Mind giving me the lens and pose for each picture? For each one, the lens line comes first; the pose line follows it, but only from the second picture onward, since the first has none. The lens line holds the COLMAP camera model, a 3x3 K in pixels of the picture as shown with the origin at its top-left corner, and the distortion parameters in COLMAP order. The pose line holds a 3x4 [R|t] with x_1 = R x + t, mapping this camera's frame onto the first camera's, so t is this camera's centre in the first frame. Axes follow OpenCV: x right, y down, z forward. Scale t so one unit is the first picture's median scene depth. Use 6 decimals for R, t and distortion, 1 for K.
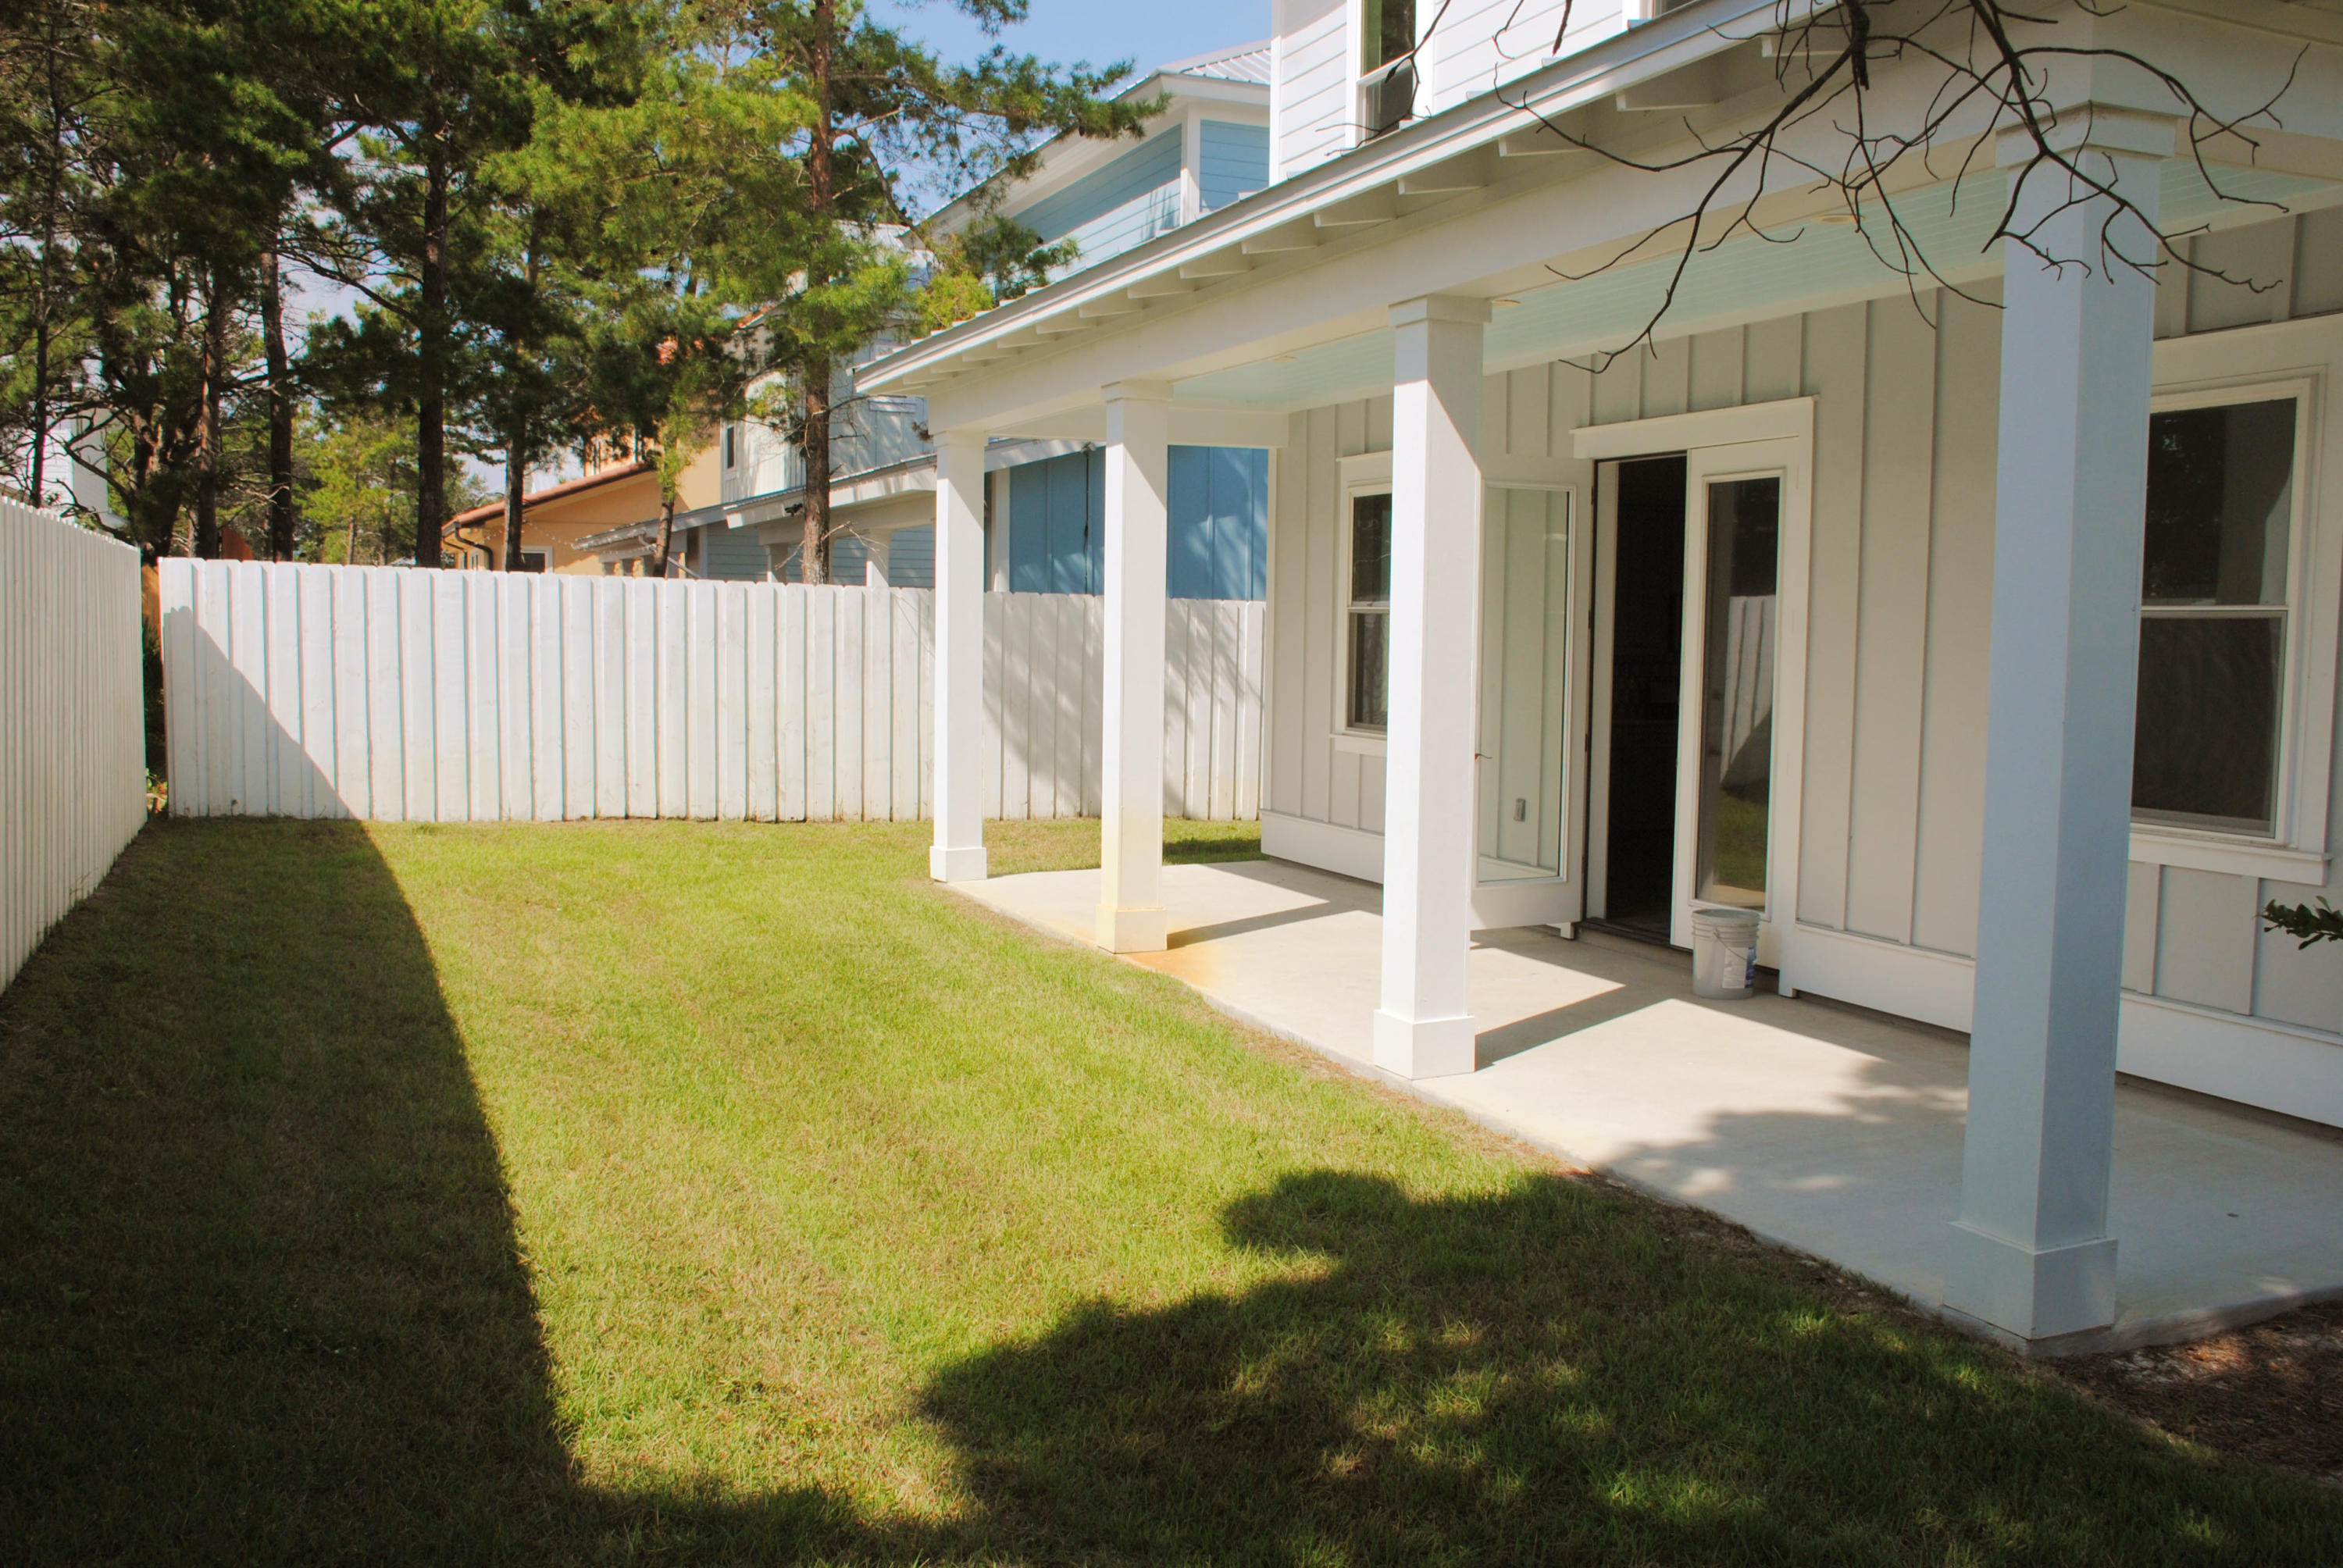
lens RADIAL K [[2014.1, 0, 1139.4], [0, 2014.1, 785.4], [0, 0, 1]] dist [-0.093589, 0.096155]
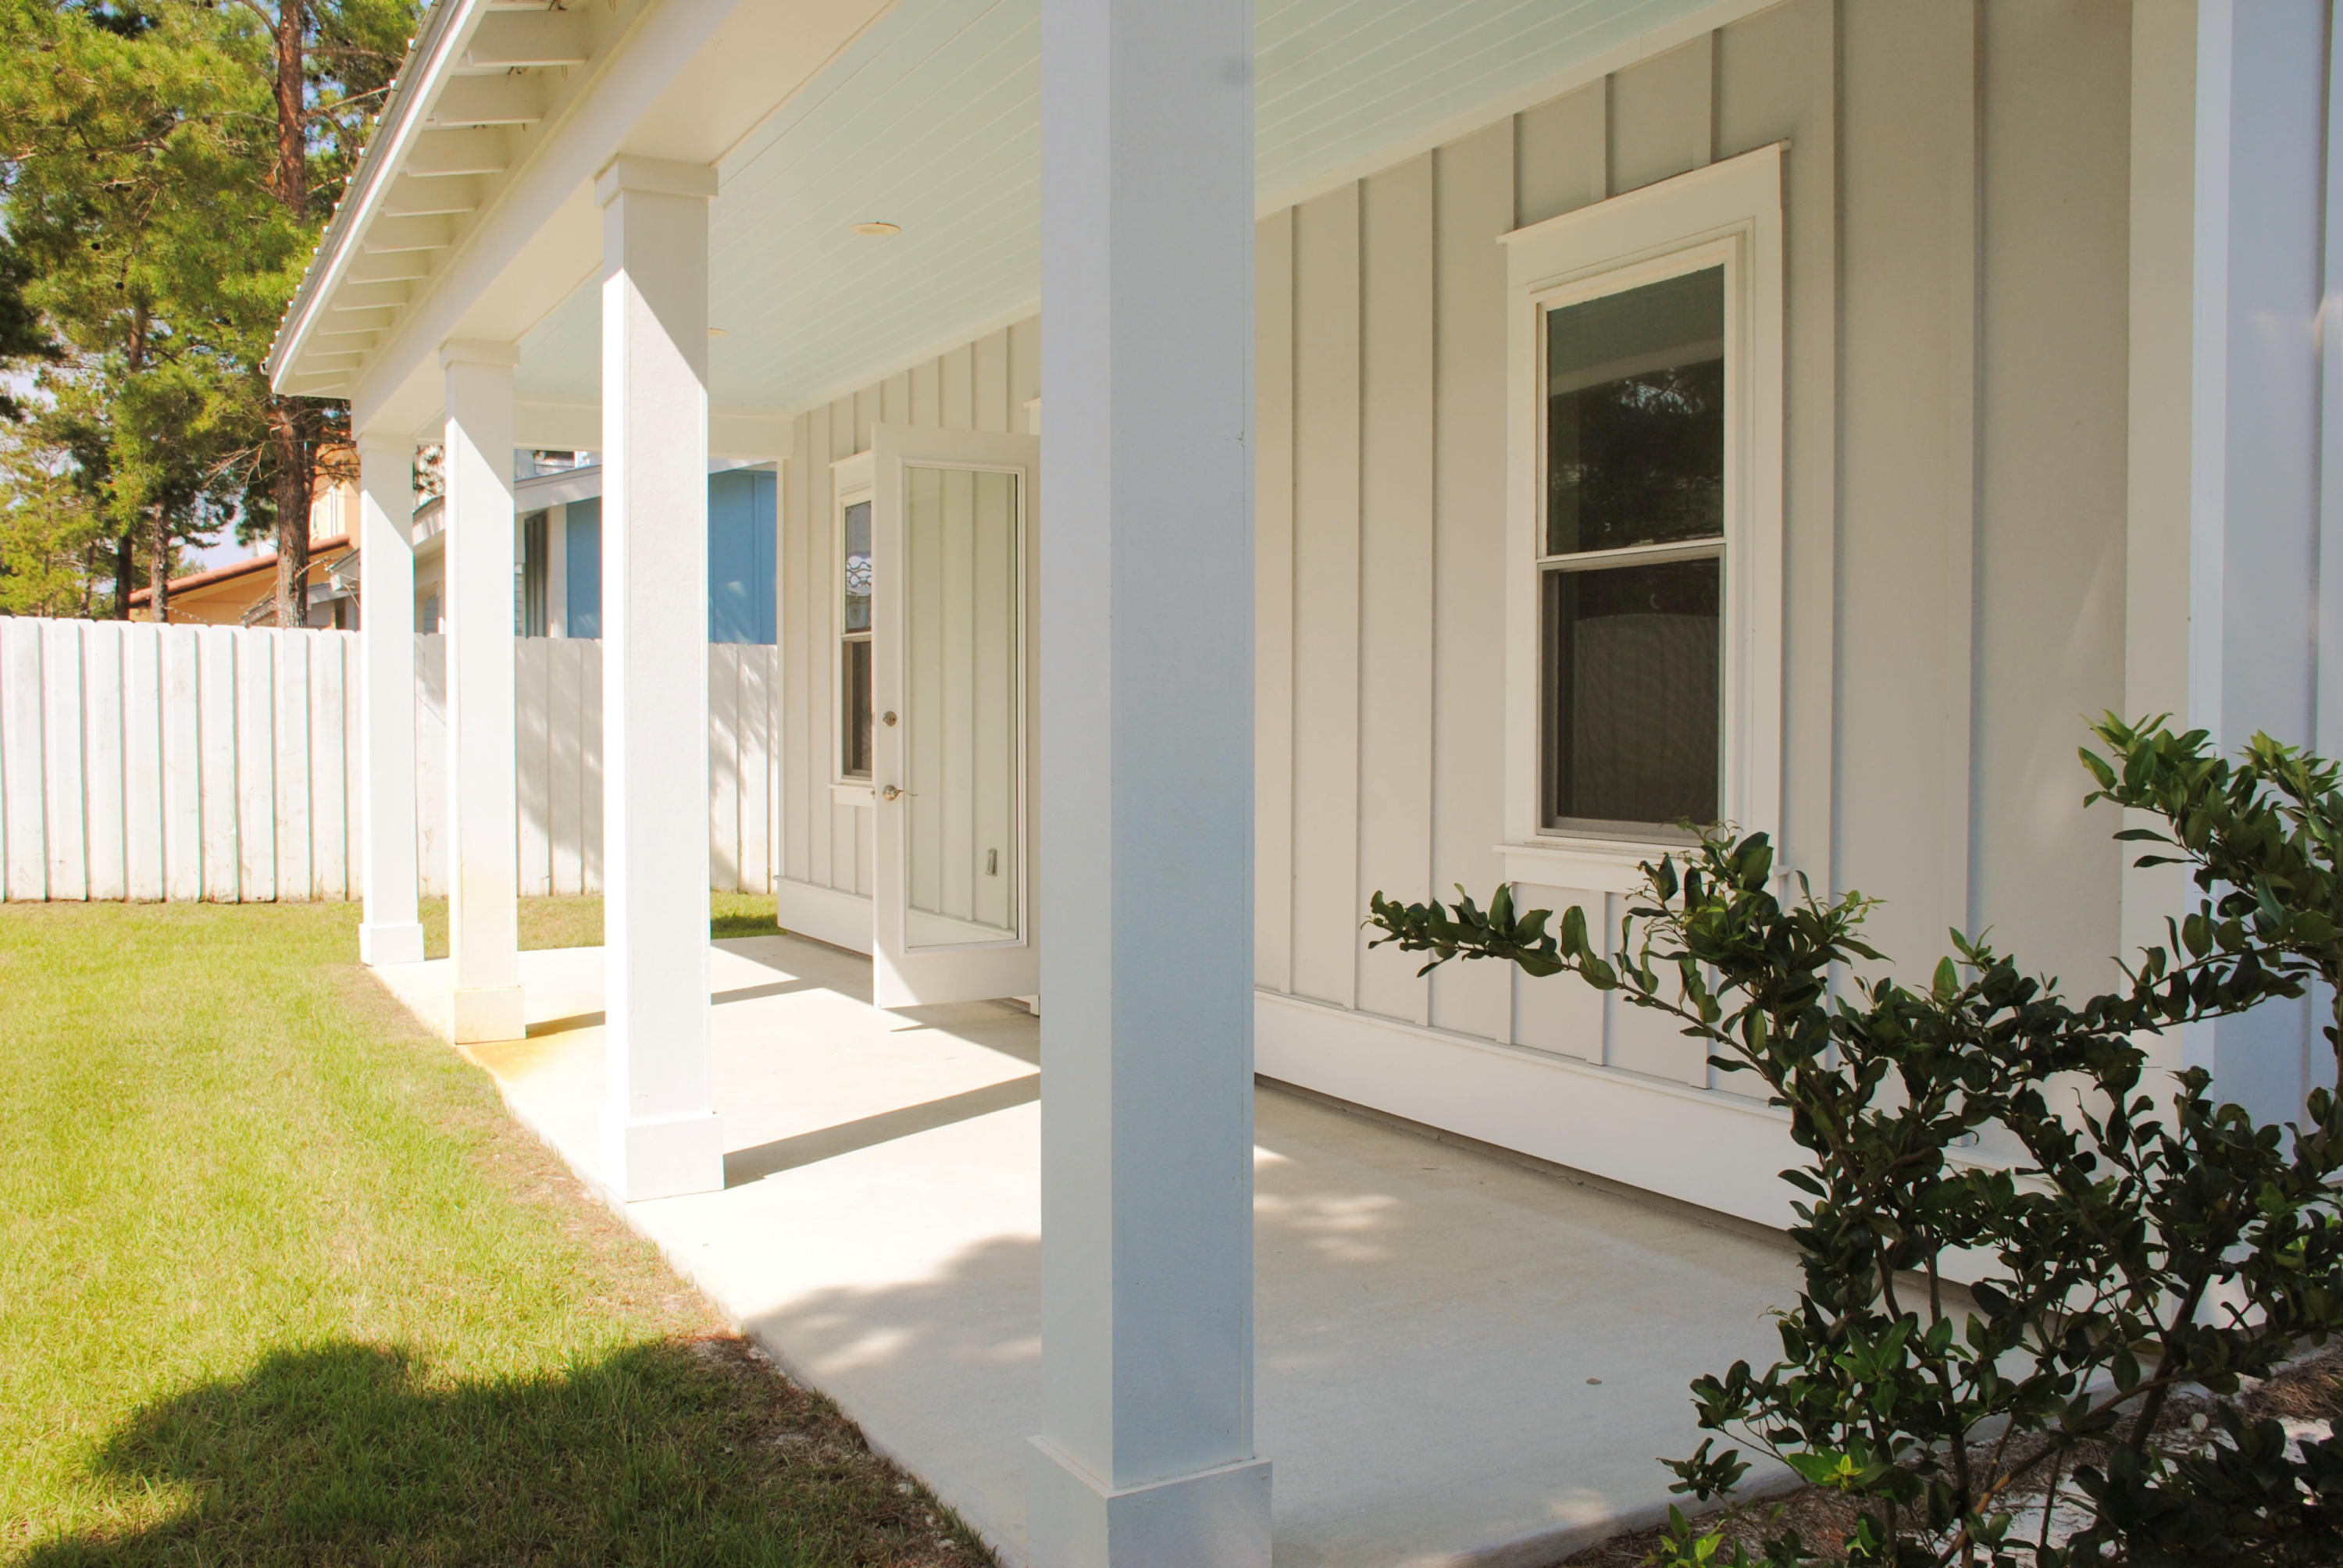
lens RADIAL K [[2014.1, 0, 1139.4], [0, 2014.1, 785.4], [0, 0, 1]] dist [-0.093589, 0.096155]
pose [[0.995585, -0.014067, 0.092801, 0.184701], [0.018440, 0.998751, -0.046436, 0.021701], [-0.092032, 0.047942, 0.994601, 0.172133]]
